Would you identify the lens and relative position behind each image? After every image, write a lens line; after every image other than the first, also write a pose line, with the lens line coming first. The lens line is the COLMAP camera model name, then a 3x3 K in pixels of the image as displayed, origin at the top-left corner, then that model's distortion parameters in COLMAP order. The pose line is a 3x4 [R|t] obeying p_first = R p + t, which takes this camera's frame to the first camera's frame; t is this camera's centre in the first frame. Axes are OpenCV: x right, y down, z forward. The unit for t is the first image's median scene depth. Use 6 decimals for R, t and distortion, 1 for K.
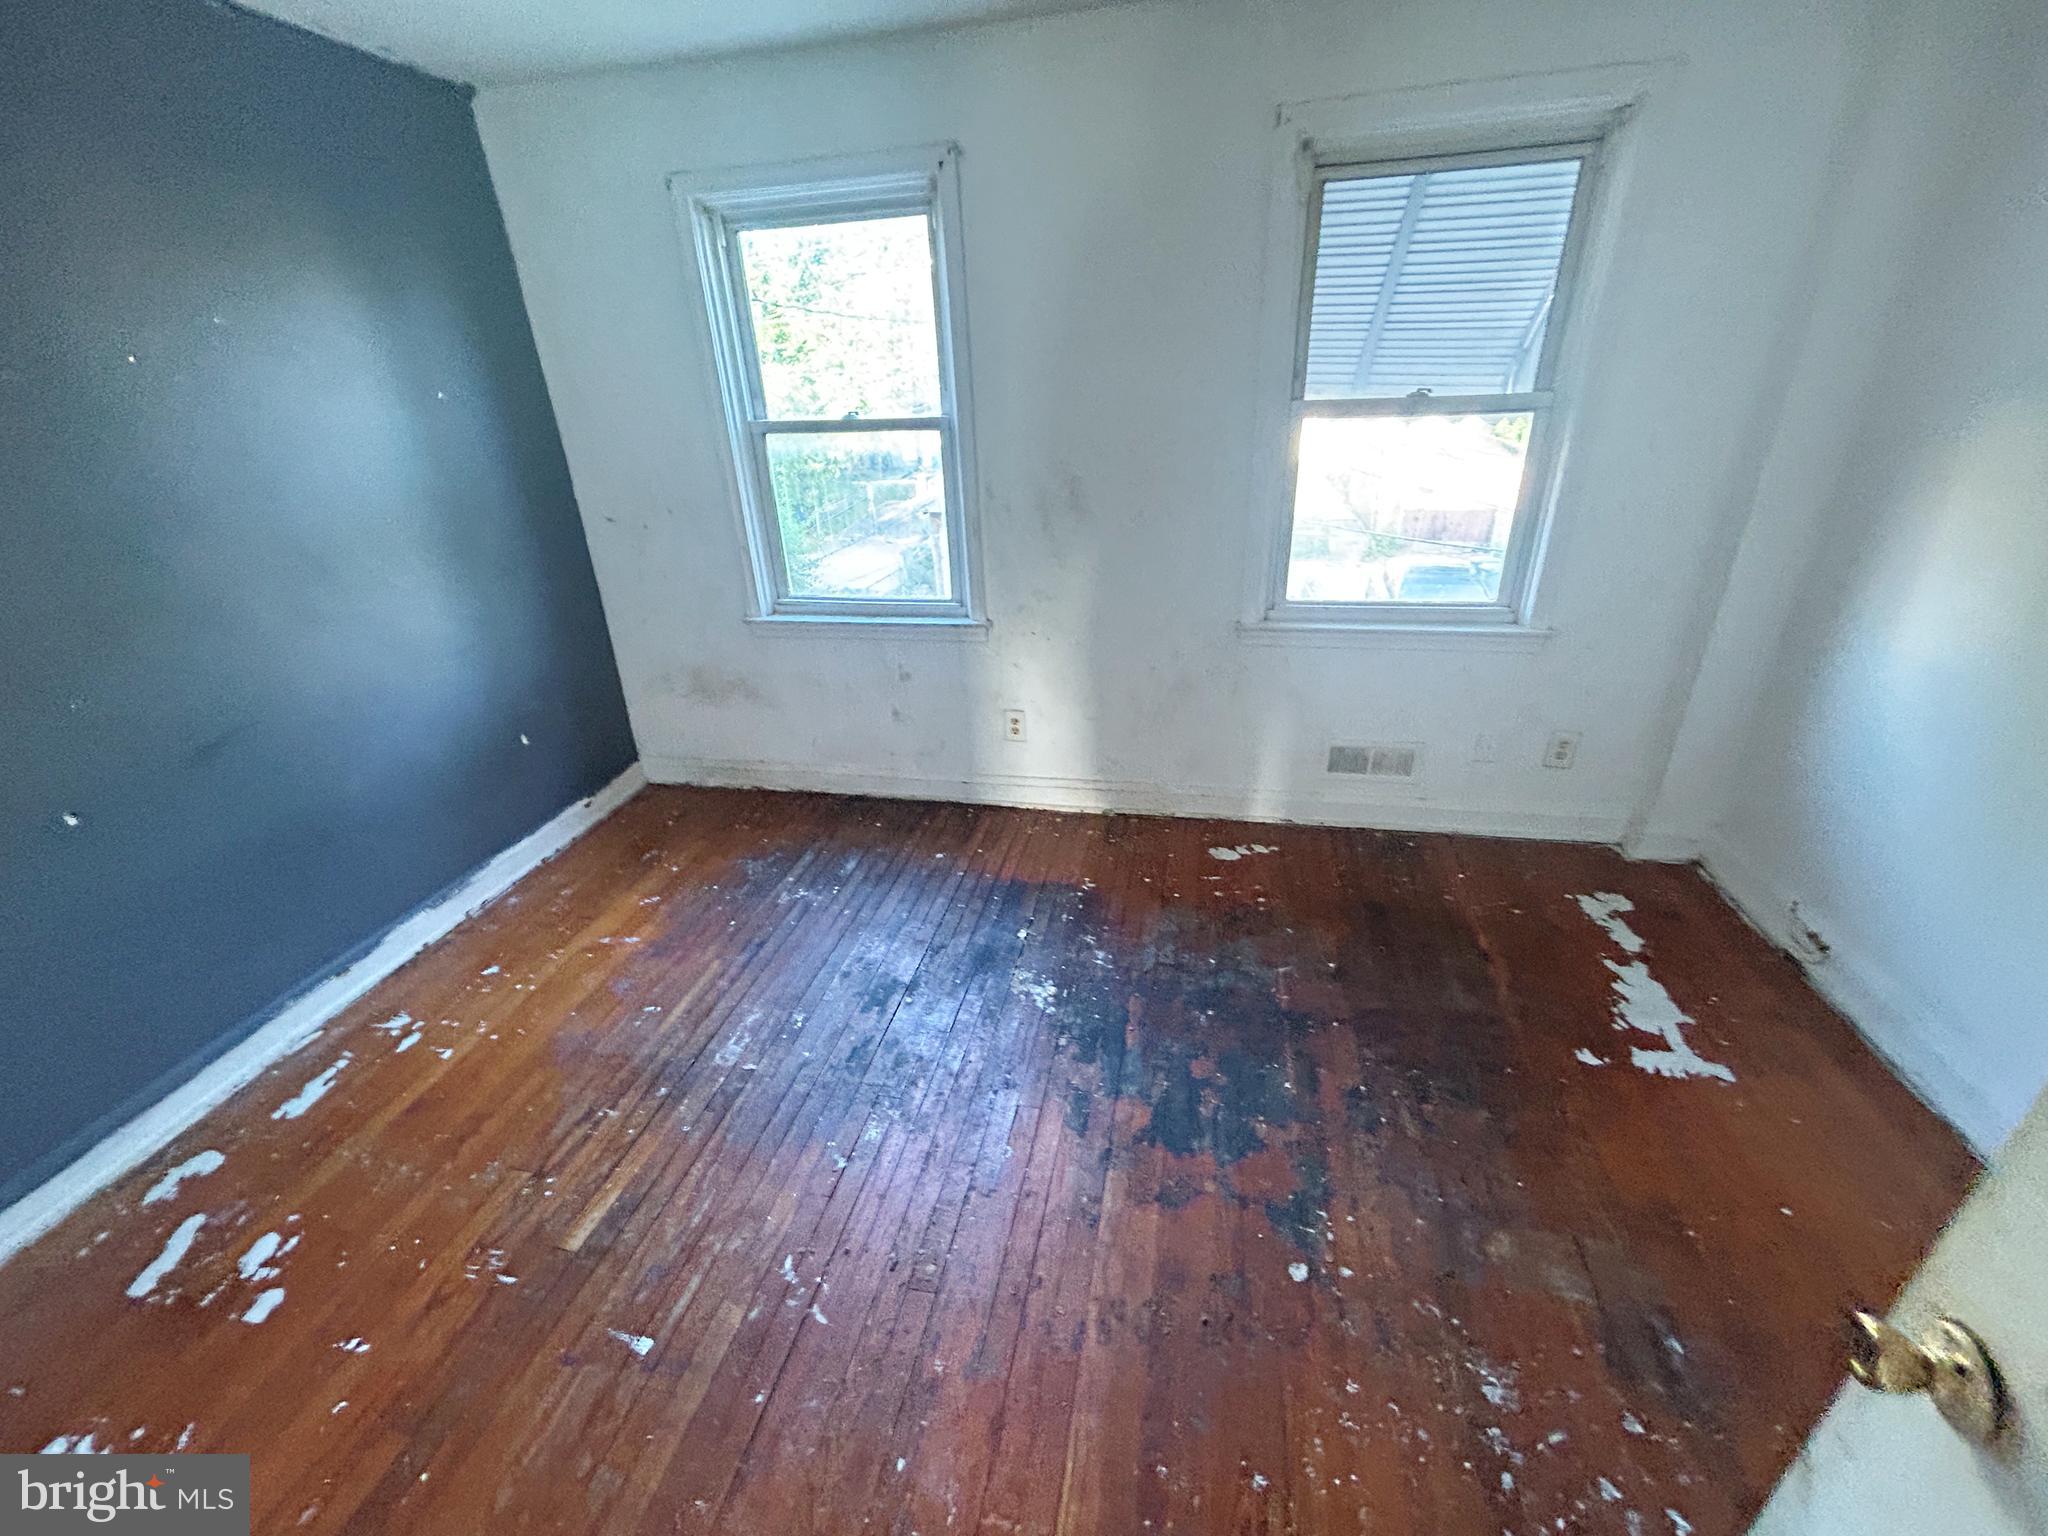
lens RADIAL K [[826.8, 0, 1020.1], [0, 826.8, 772.1], [0, 0, 1]] dist [0.000937, 0.000170]
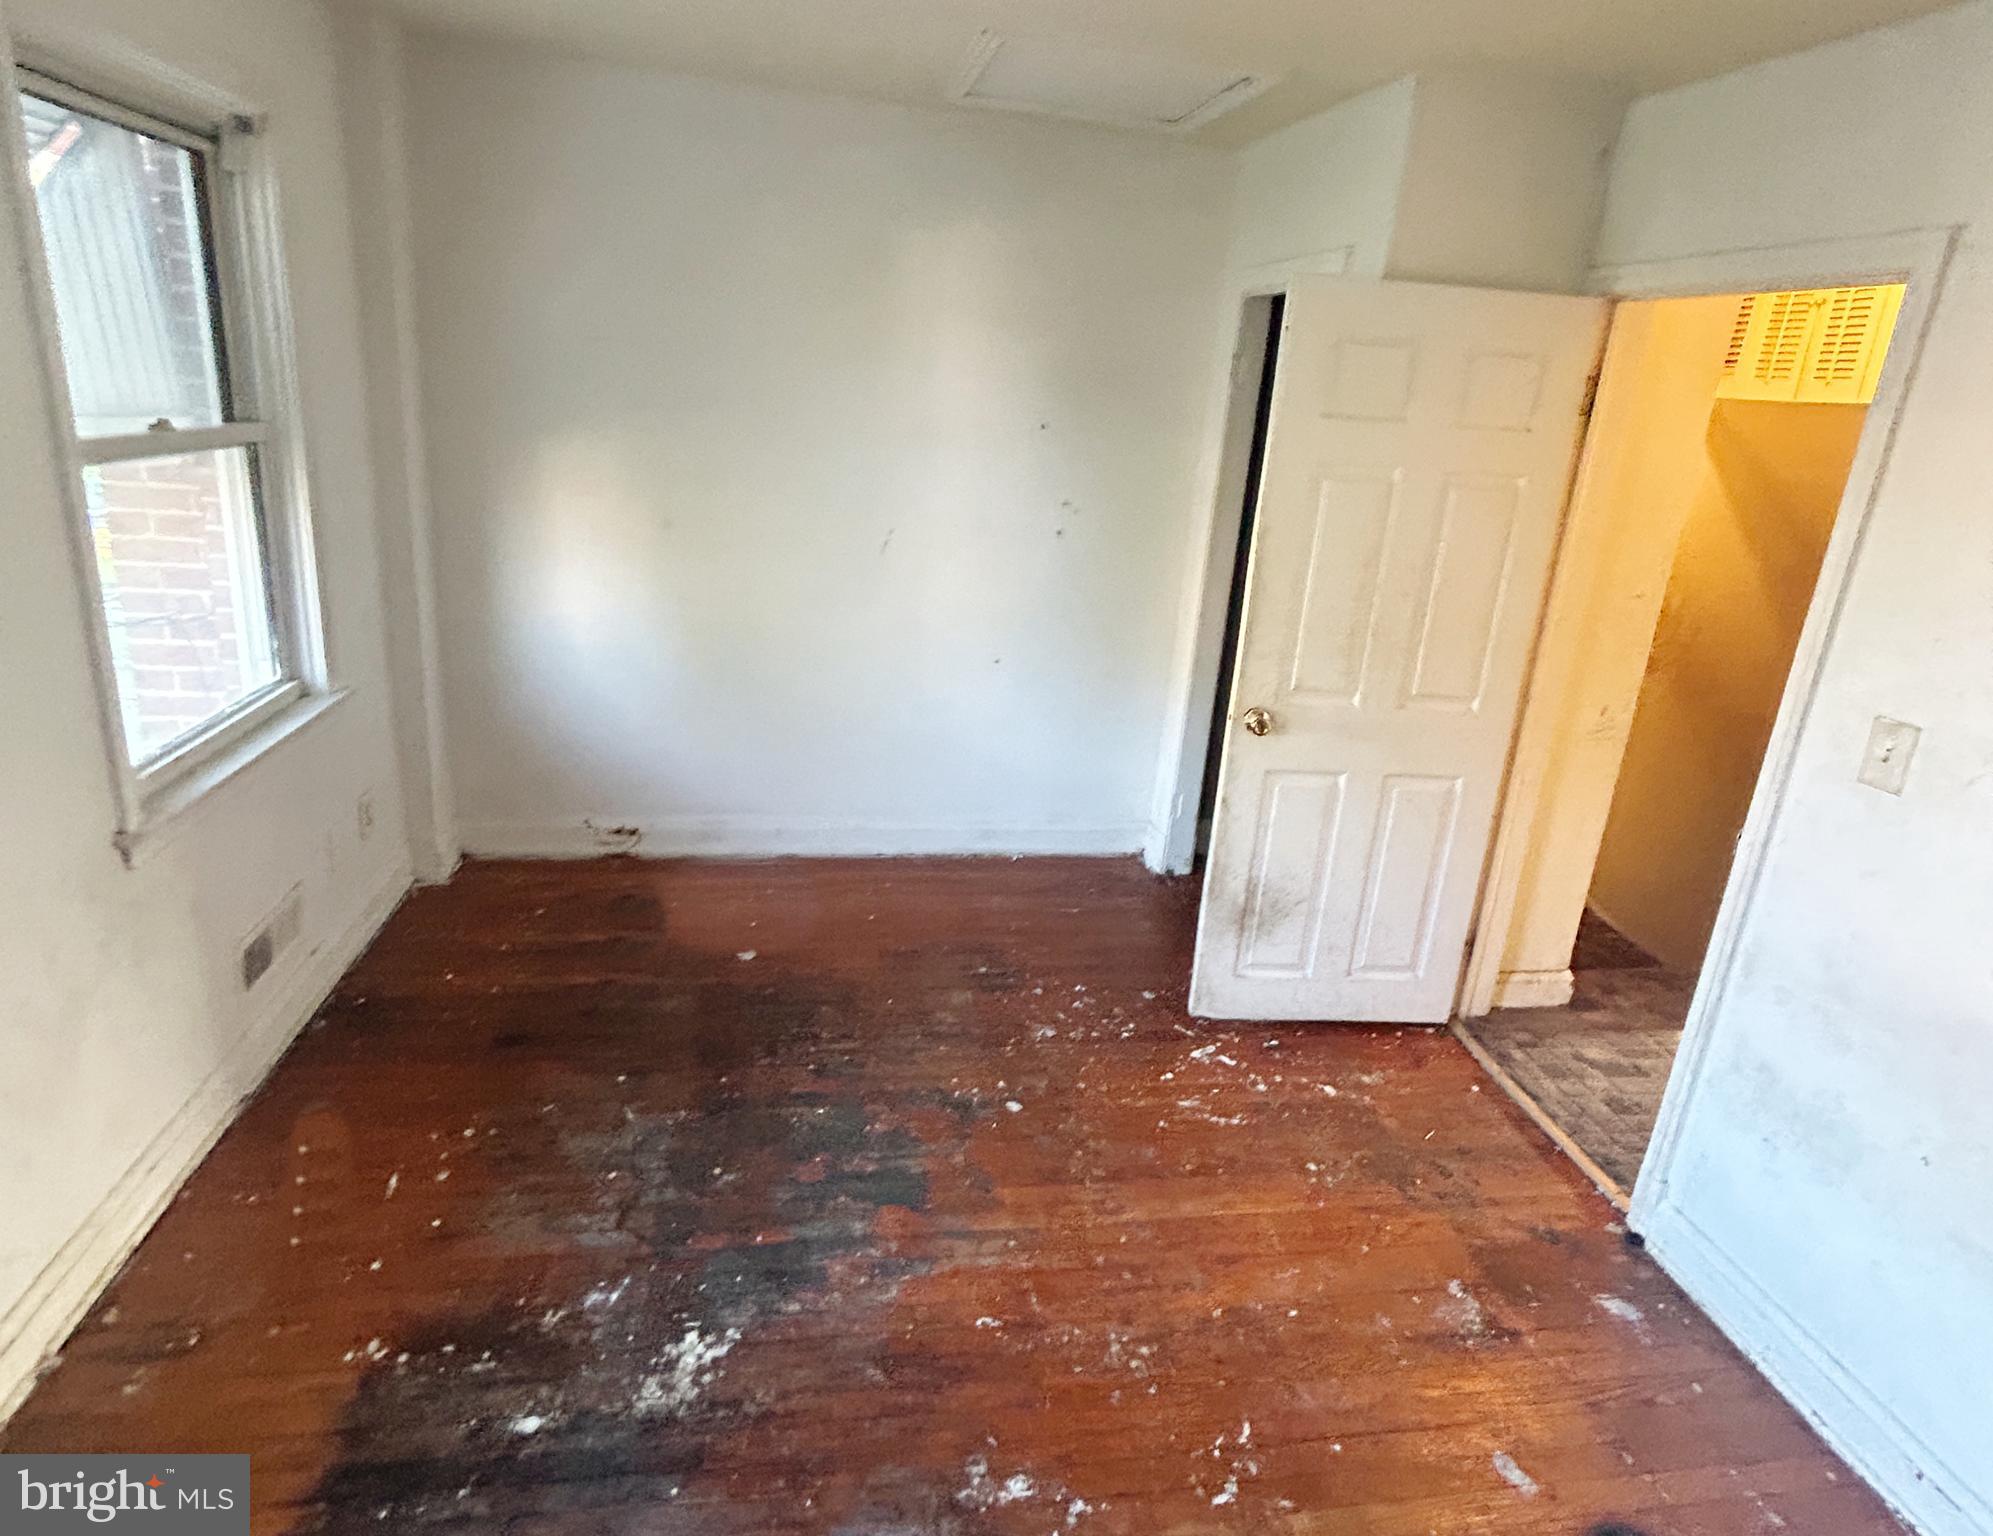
lens RADIAL K [[1097.8, 0, 991.0], [0, 1097.8, 754.9], [0, 0, 1]] dist [0.003021, 0.000283]
pose [[-0.382510, -0.287382, 0.878121, -0.705867], [0.346007, 0.836686, 0.424542, -0.417108], [-0.856717, 0.466228, -0.220605, 0.828832]]
